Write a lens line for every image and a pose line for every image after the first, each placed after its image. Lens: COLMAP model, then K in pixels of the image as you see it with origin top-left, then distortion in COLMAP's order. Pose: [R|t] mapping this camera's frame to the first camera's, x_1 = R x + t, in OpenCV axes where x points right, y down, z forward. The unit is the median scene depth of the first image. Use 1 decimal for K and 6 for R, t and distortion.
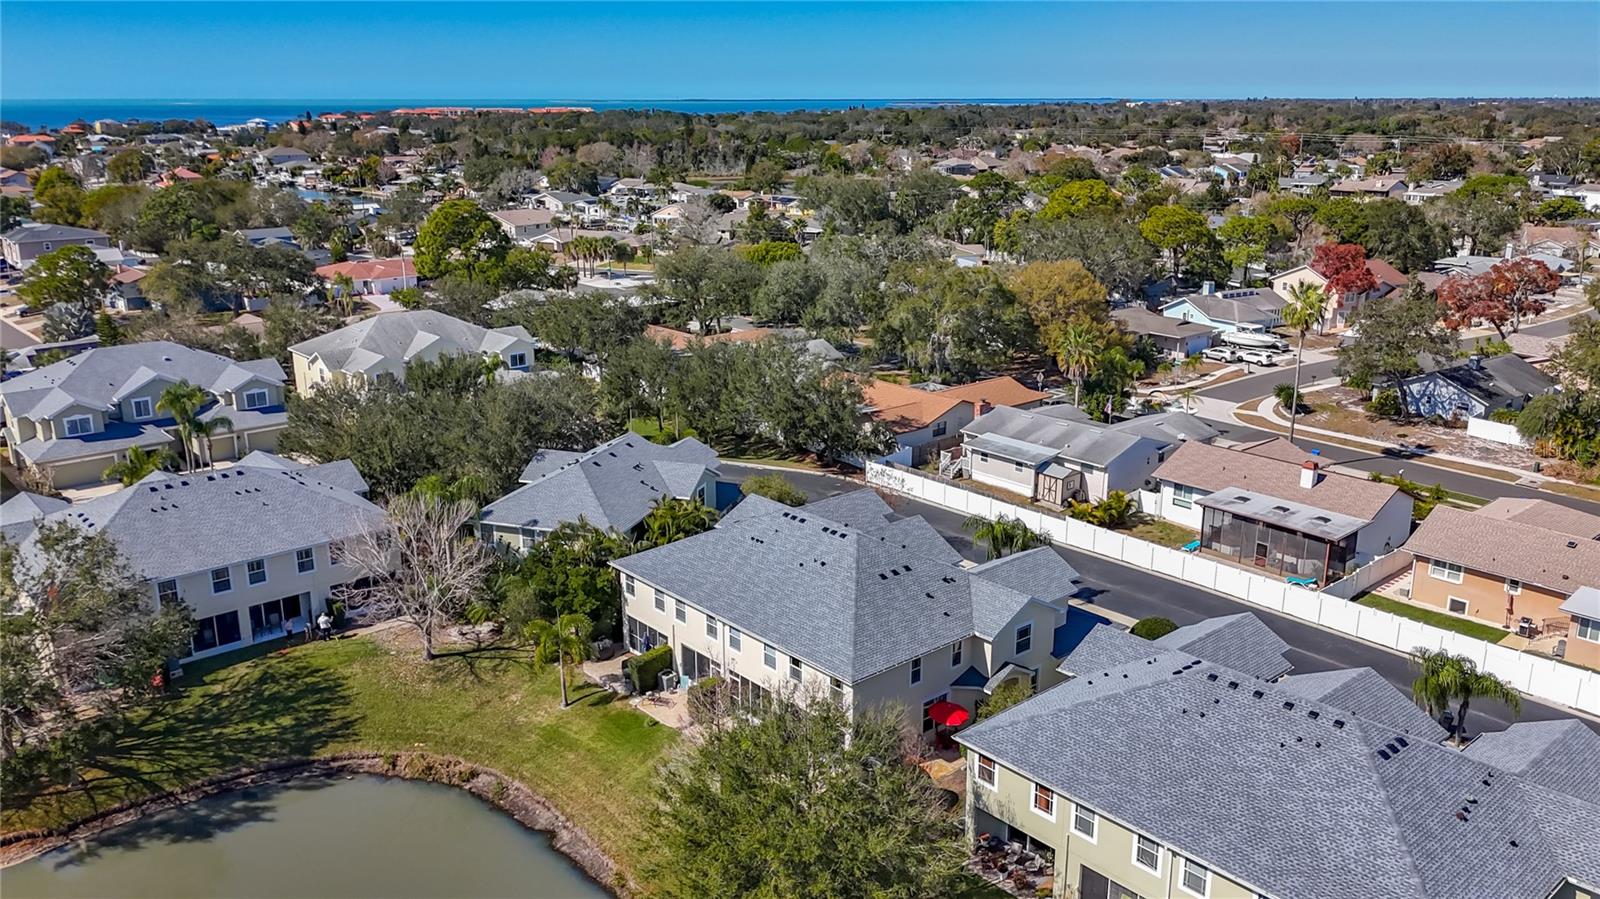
lens RADIAL K [[1262.6, 0, 800.0], [0, 1262.6, 449.5], [0, 0, 1]] dist [0.047461, -0.004278]
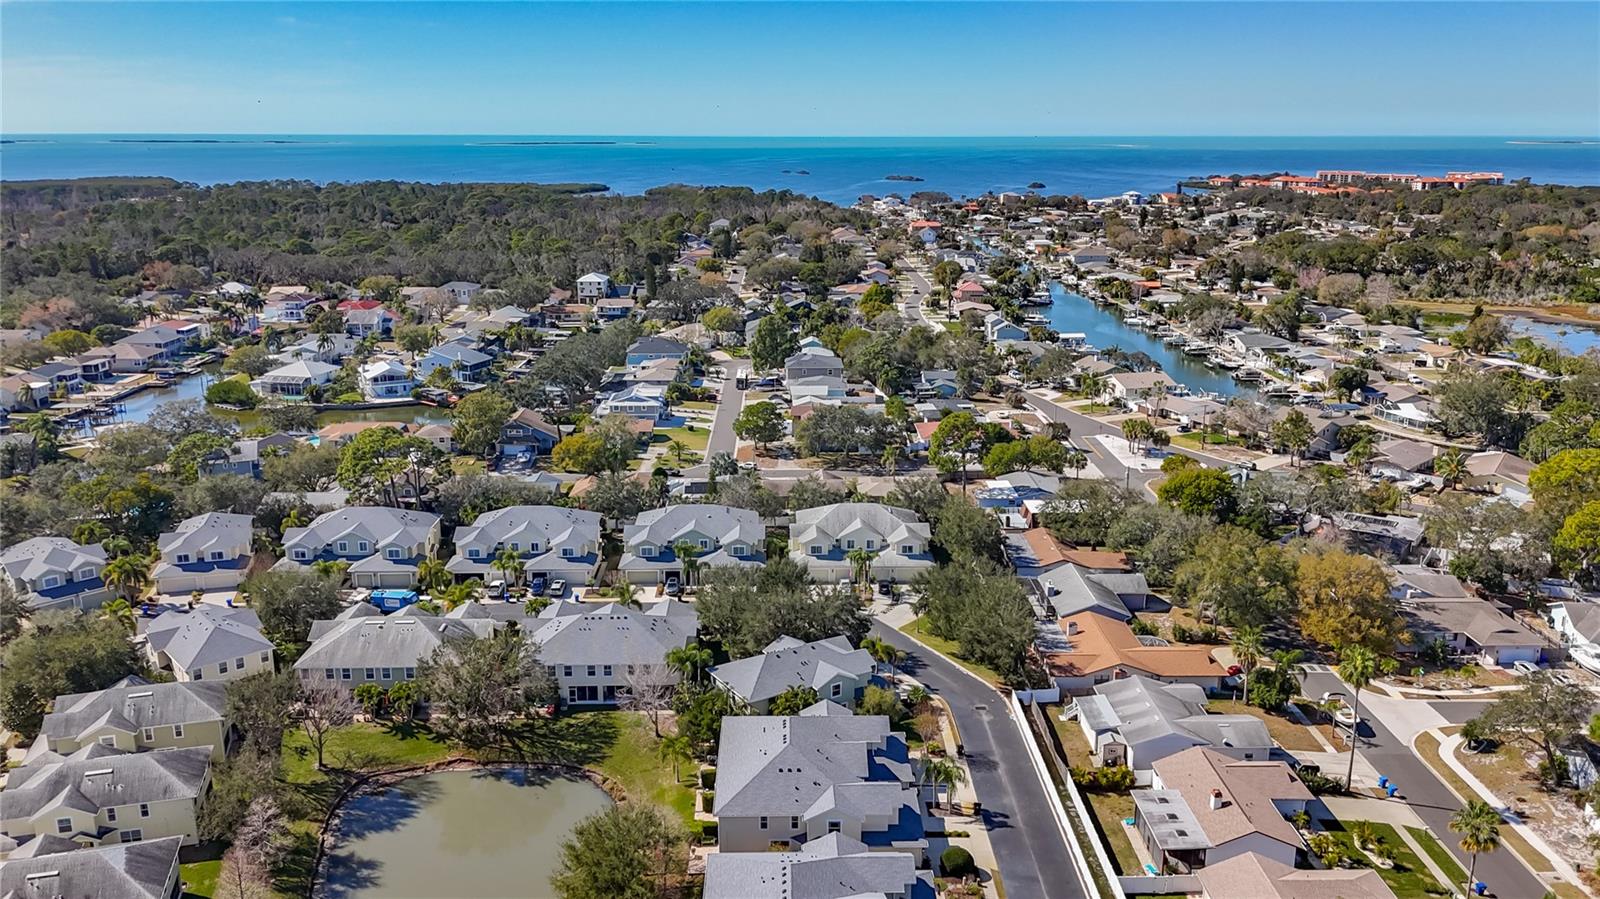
lens RADIAL K [[1262.6, 0, 800.0], [0, 1262.6, 449.5], [0, 0, 1]] dist [0.047461, -0.004278]
pose [[0.767000, 0.163035, -0.620589, 1.038870], [-0.176534, 0.983474, 0.040187, -0.397877], [0.616885, 0.078731, 0.783106, -0.451308]]
